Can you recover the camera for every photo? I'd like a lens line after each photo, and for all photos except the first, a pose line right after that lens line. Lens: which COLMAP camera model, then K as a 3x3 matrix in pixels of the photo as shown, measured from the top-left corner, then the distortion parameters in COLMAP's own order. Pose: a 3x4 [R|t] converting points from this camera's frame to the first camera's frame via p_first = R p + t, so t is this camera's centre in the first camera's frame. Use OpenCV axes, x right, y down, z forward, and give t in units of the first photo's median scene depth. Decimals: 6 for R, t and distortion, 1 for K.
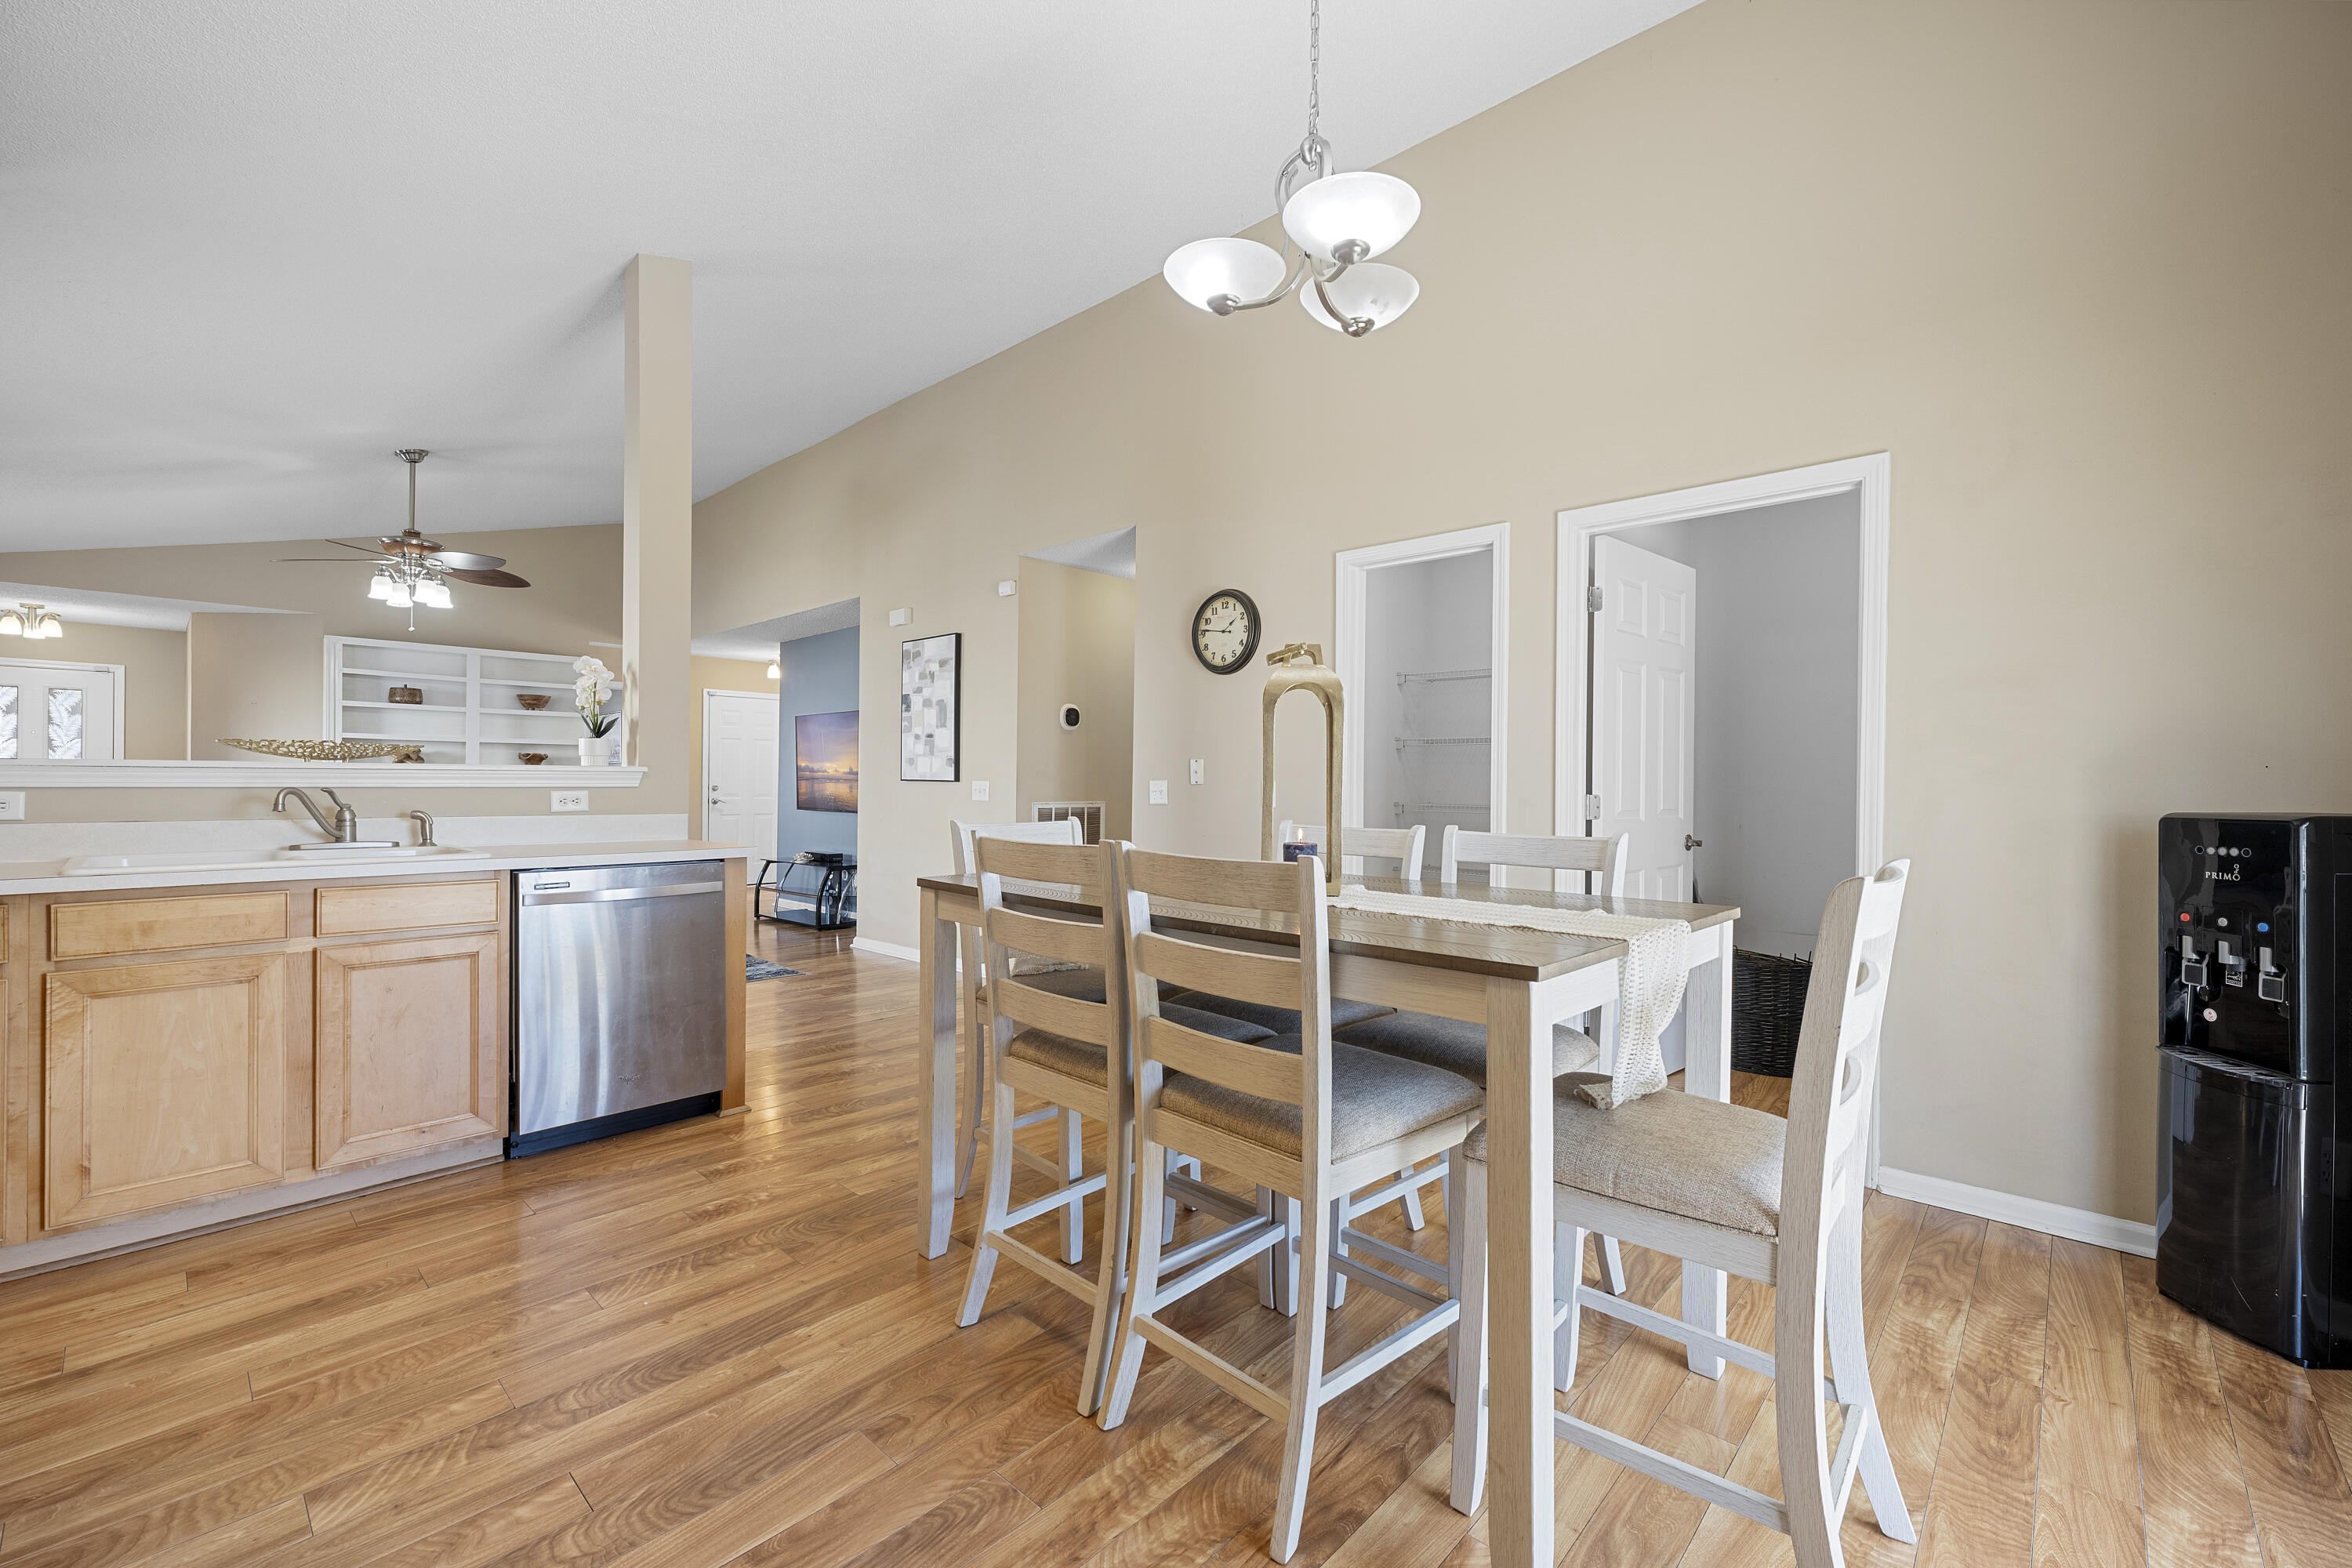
lens RADIAL K [[961.8, 0, 1164.8], [0, 961.8, 786.9], [0, 0, 1]] dist [-0.001519, -0.000022]
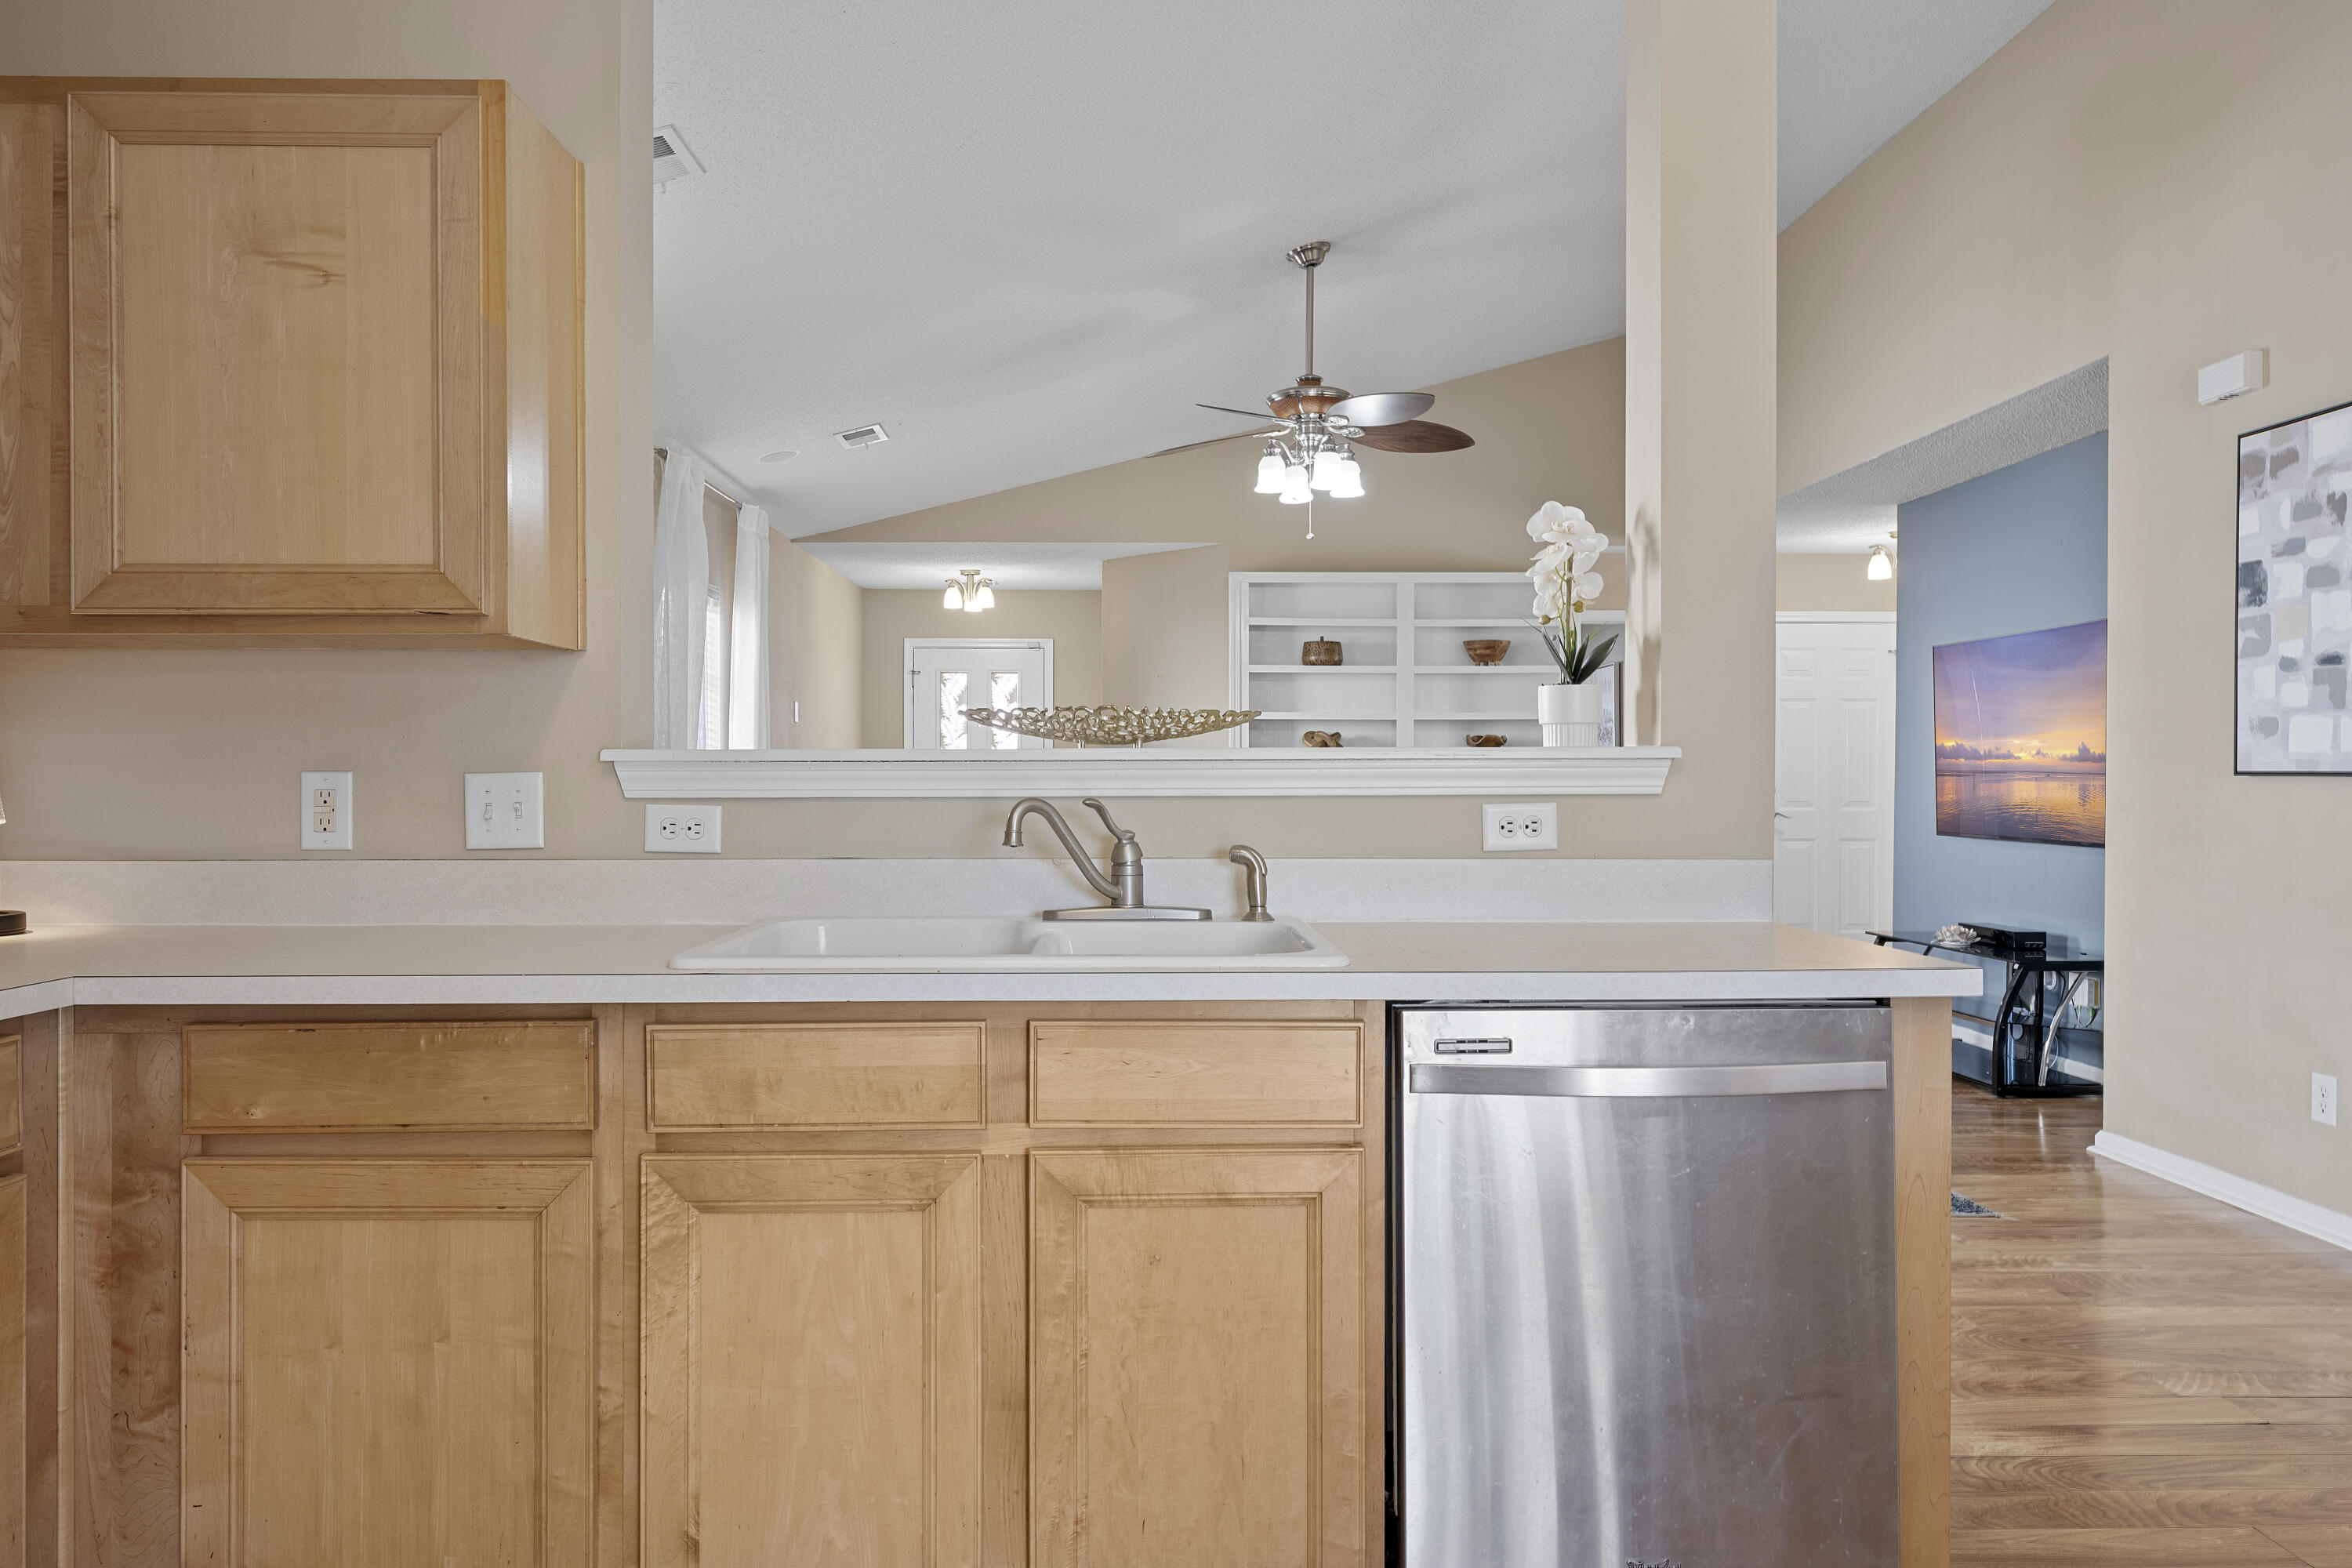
lens RADIAL K [[1606.9, 0, 1171.5], [0, 1606.9, 781.5], [0, 0, 1]] dist [-0.003256, -0.002708]
pose [[0.708716, -0.005698, -0.705471, -0.122258], [0.003065, 0.999983, -0.004998, -0.001825], [0.705488, 0.001380, 0.708721, 0.210154]]
